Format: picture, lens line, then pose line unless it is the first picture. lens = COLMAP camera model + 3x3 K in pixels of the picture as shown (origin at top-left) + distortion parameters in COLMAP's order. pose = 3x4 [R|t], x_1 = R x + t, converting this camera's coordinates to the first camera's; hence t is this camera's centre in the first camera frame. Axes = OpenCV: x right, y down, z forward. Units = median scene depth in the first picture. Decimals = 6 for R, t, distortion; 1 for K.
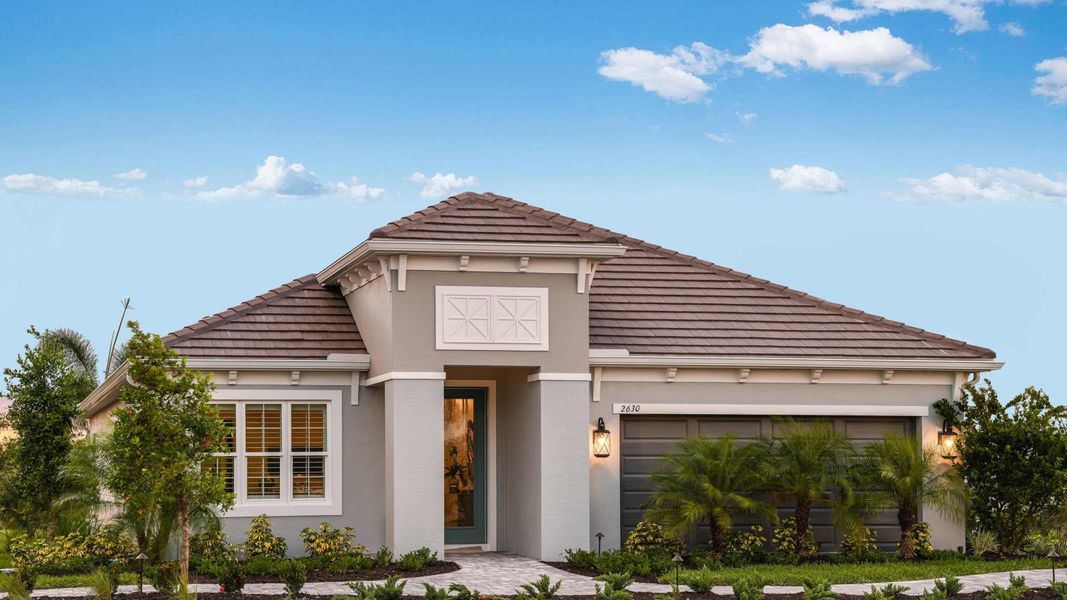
lens RADIAL K [[491.1, 0, 533.5], [0, 491.1, 300.0], [0, 0, 1]] dist [0.015611, -0.000387]
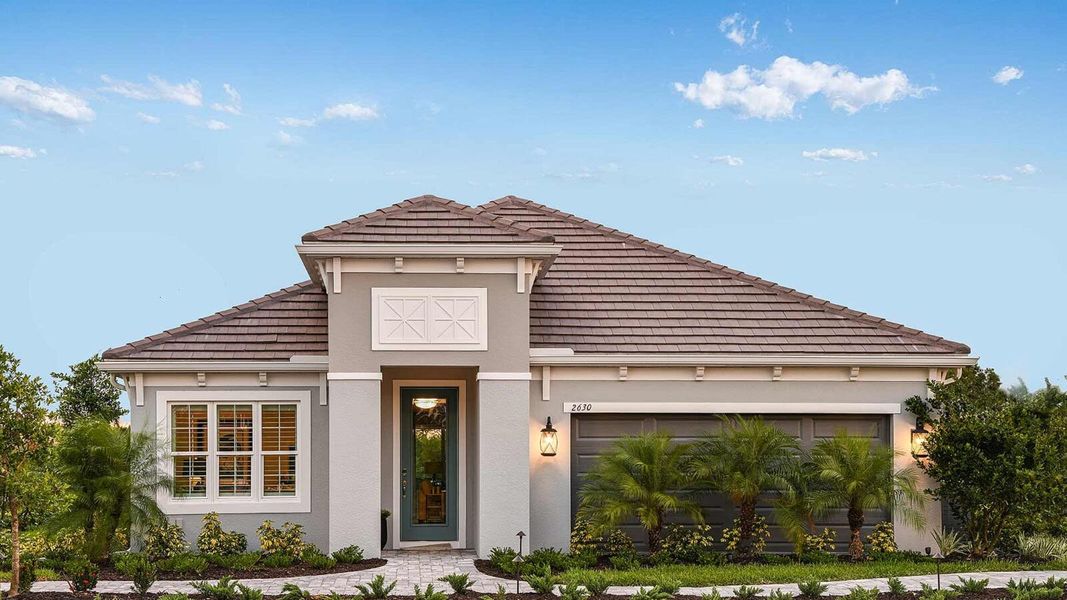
lens RADIAL K [[483.3, 0, 533.5], [0, 483.3, 300.0], [0, 0, 1]] dist [0.014222, 0.000585]
pose [[0.998861, -0.014731, -0.045380, 0.164131], [0.014649, 0.999890, -0.002146, 0.003571], [0.045406, 0.001478, 0.998968, 0.014051]]
